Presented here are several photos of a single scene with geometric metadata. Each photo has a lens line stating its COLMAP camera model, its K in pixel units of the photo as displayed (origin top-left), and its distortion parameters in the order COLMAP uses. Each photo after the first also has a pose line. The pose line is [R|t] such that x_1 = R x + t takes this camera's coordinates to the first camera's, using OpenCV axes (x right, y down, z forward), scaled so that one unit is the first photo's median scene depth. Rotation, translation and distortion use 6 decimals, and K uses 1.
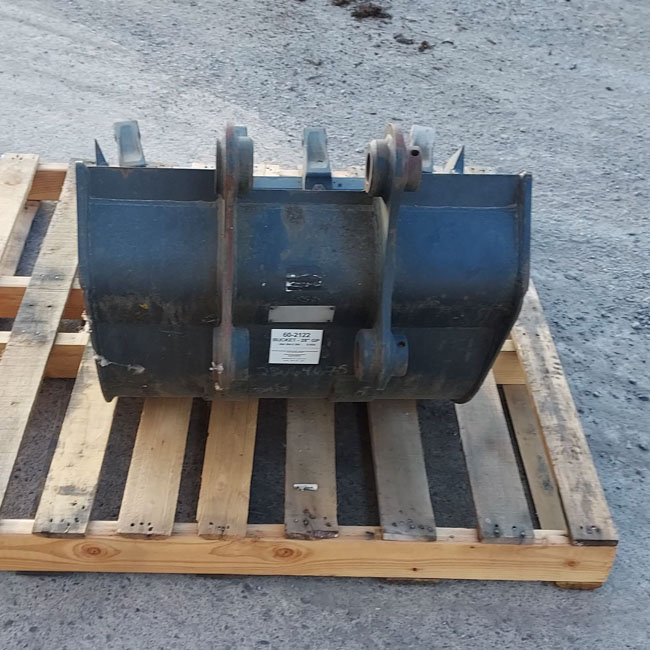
lens RADIAL K [[1029.8, 0, 294.8], [0, 1029.8, 280.3], [0, 0, 1]] dist [0.065415, -0.032749]
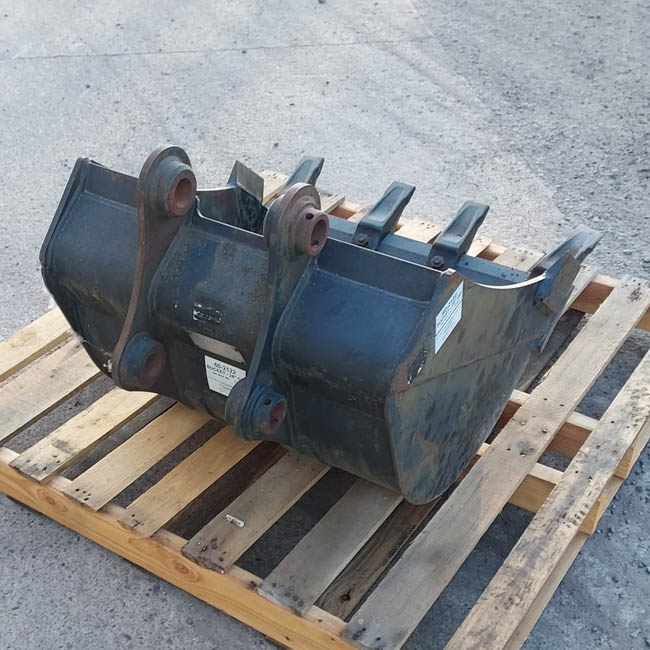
lens RADIAL K [[1022.3, 0, 325.0], [0, 1022.3, 325.0], [0, 0, 1]] dist [0.052731, -0.031492]
pose [[0.838348, 0.281078, -0.467084, 0.521514], [-0.287923, 0.955869, 0.058434, -0.072820], [0.462895, 0.085496, 0.882280, 0.132284]]
